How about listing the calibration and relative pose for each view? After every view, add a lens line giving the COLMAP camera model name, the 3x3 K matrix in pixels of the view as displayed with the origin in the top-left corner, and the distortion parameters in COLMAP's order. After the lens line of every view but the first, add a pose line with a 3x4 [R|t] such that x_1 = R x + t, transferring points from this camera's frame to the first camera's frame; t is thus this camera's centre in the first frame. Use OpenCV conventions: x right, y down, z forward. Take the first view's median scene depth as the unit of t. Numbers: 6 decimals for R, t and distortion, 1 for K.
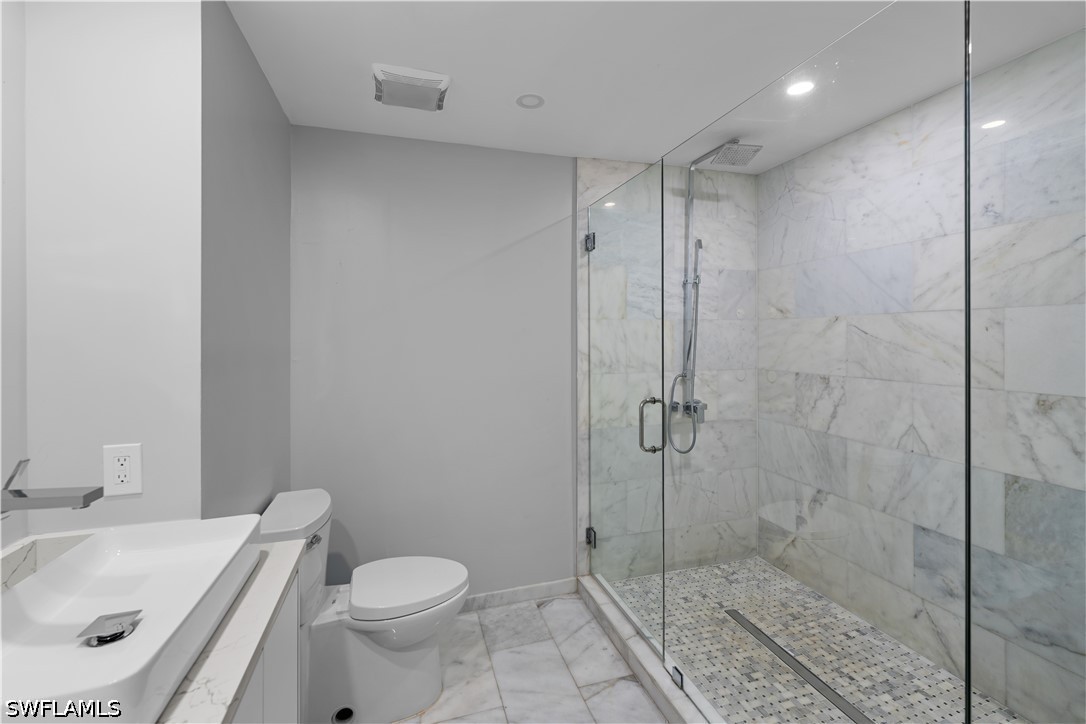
lens RADIAL K [[460.4, 0, 538.1], [0, 460.4, 331.3], [0, 0, 1]] dist [-0.000269, 0.000041]
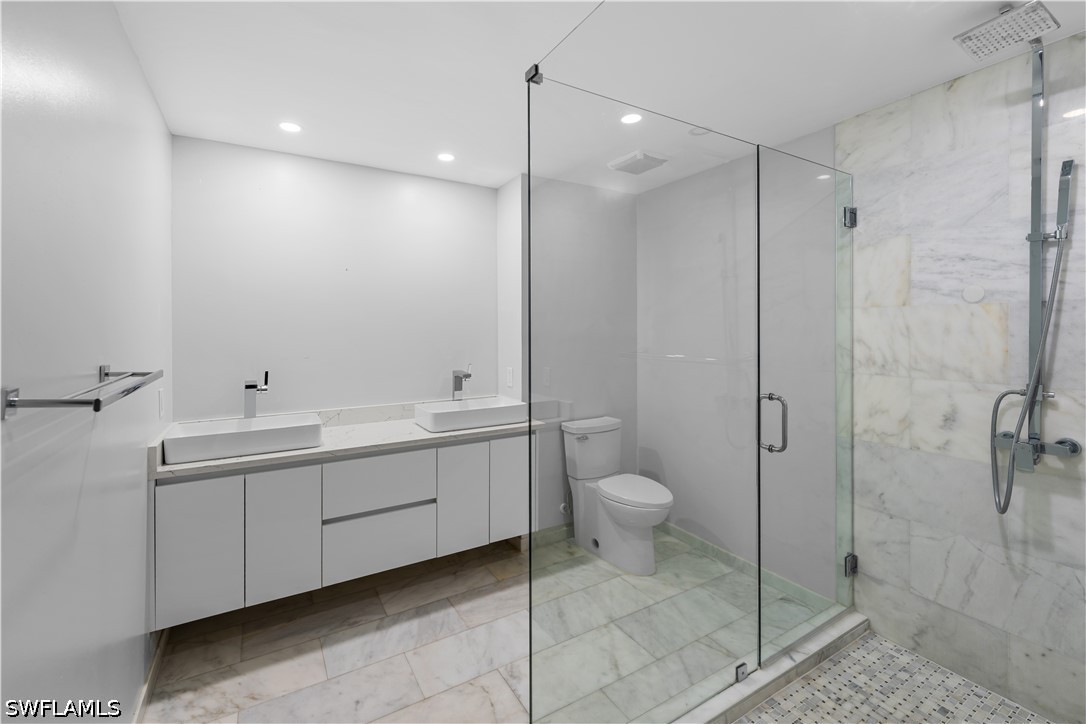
lens RADIAL K [[460.4, 0, 538.1], [0, 460.4, 331.3], [0, 0, 1]] dist [-0.000269, 0.000041]
pose [[0.247781, 0.007985, -0.968783, 0.776523], [0.000101, 0.999966, 0.008268, 0.009124], [0.968816, -0.002146, 0.247772, 0.227404]]
